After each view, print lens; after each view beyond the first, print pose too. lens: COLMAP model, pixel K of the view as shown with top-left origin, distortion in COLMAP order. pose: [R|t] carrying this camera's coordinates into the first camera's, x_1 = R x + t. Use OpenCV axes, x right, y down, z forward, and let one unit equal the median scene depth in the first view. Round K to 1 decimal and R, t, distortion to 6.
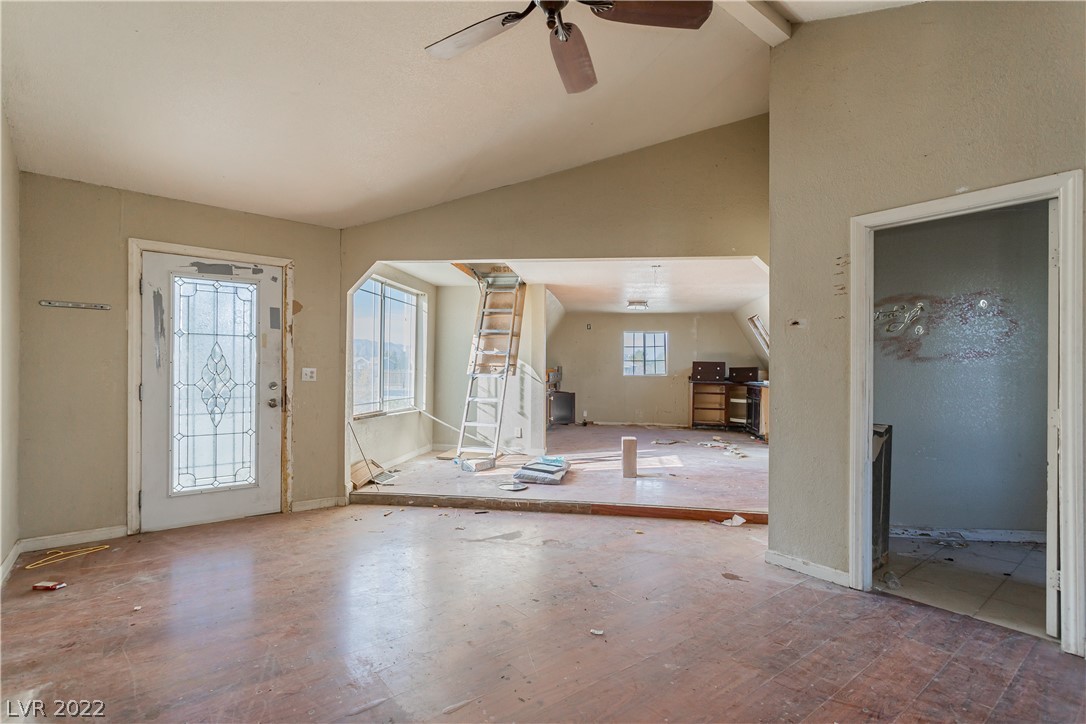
lens RADIAL K [[519.2, 0, 546.5], [0, 519.2, 367.7], [0, 0, 1]] dist [-0.003010, 0.000699]
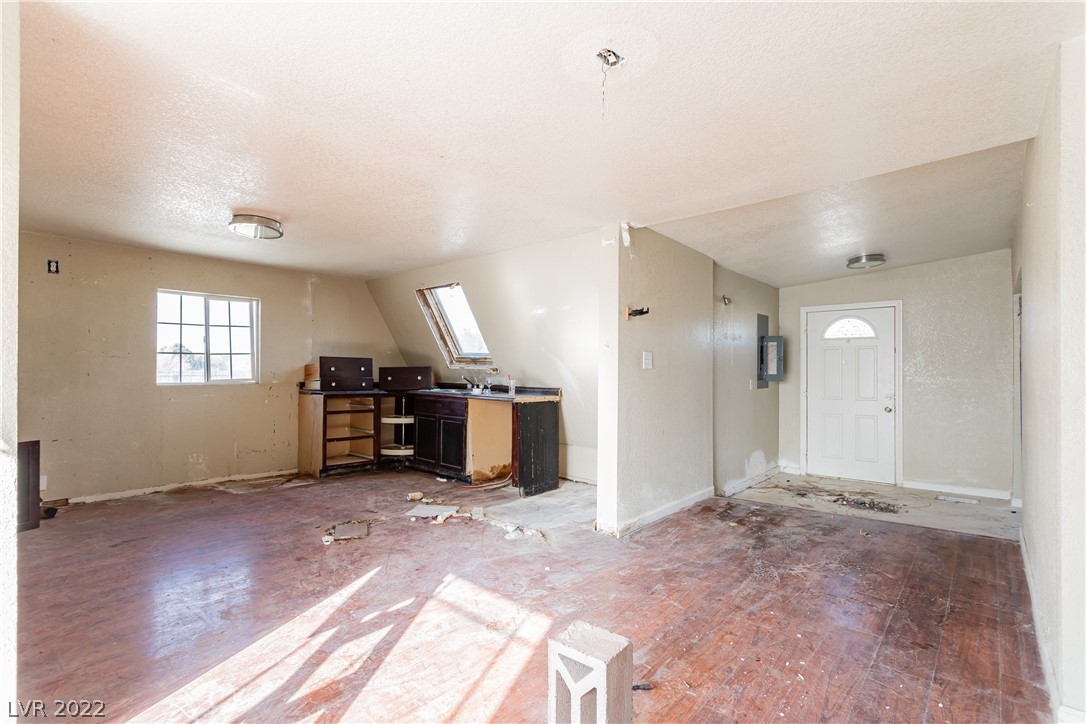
lens RADIAL K [[519.2, 0, 543.6], [0, 519.2, 360.3], [0, 0, 1]] dist [-0.003010, 0.000699]
pose [[0.558849, 0.005455, 0.829251, -0.104929], [-0.000675, 0.999981, -0.006123, -0.010269], [-0.829269, 0.002862, 0.558842, 1.100006]]
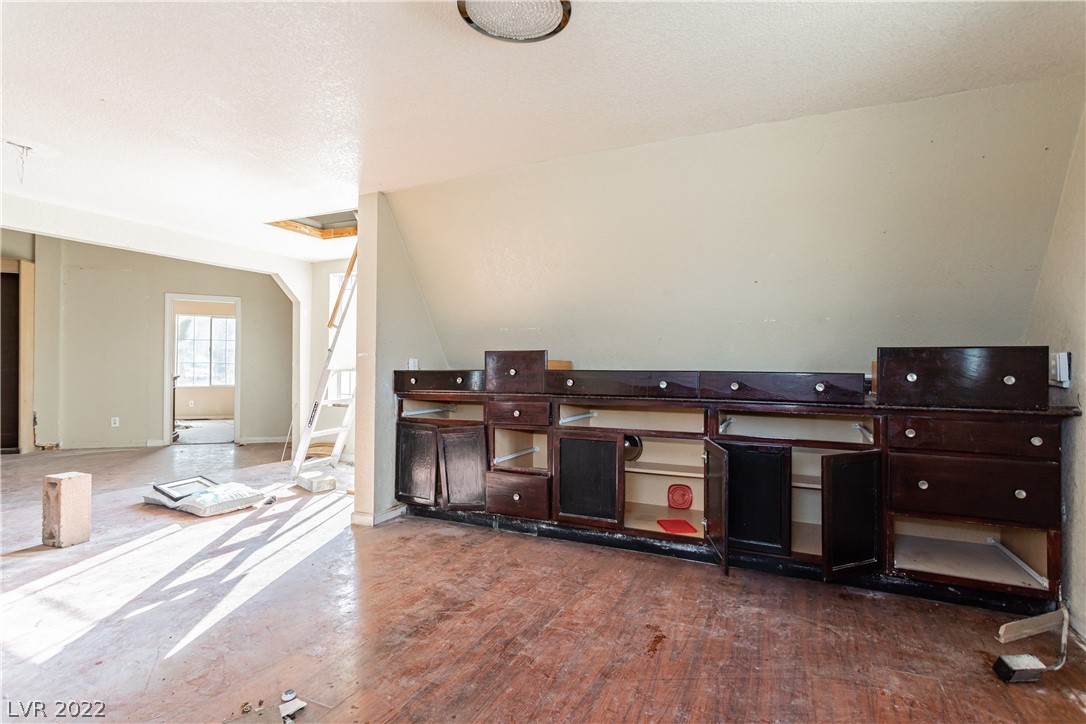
lens RADIAL K [[519.2, 0, 543.5], [0, 519.2, 360.7], [0, 0, 1]] dist [-0.003010, 0.000699]
pose [[-0.309376, -0.025741, -0.950591, 0.690231], [-0.012322, 0.999658, -0.023059, 0.023782], [0.950860, 0.004579, -0.309588, 2.125659]]
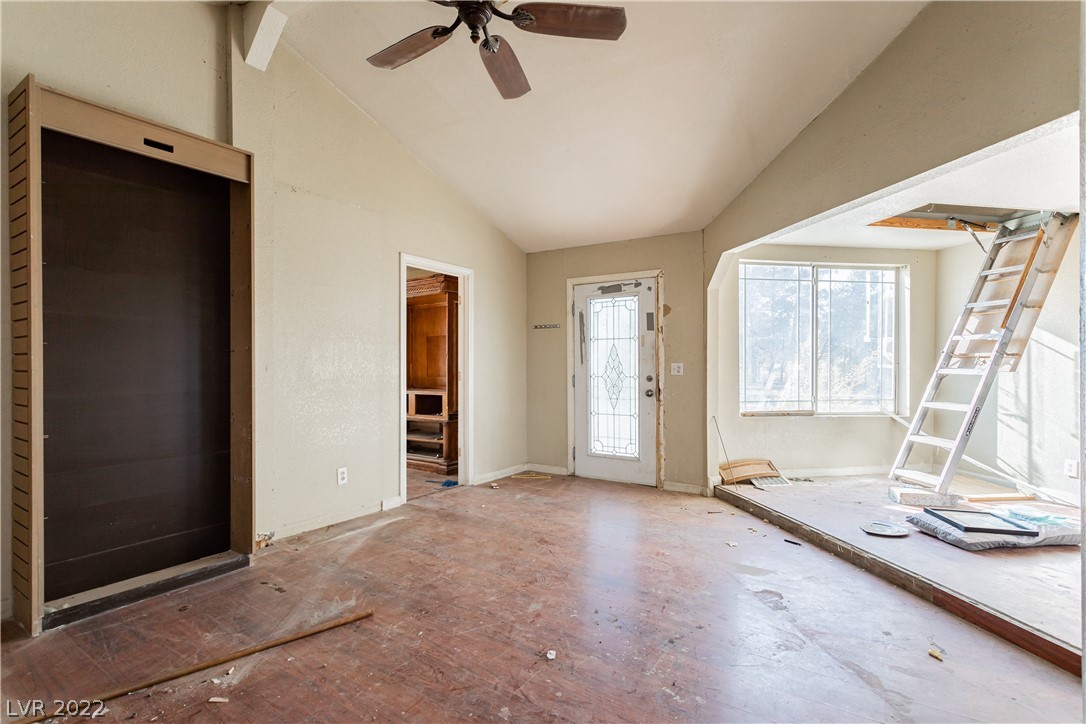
lens RADIAL K [[519.2, 0, 539.5], [0, 519.2, 362.8], [0, 0, 1]] dist [-0.003010, 0.000699]
pose [[0.297031, -0.014175, -0.954762, 0.526107], [0.008649, 0.999889, -0.012154, 0.010913], [0.954829, -0.004647, 0.297121, 0.399475]]
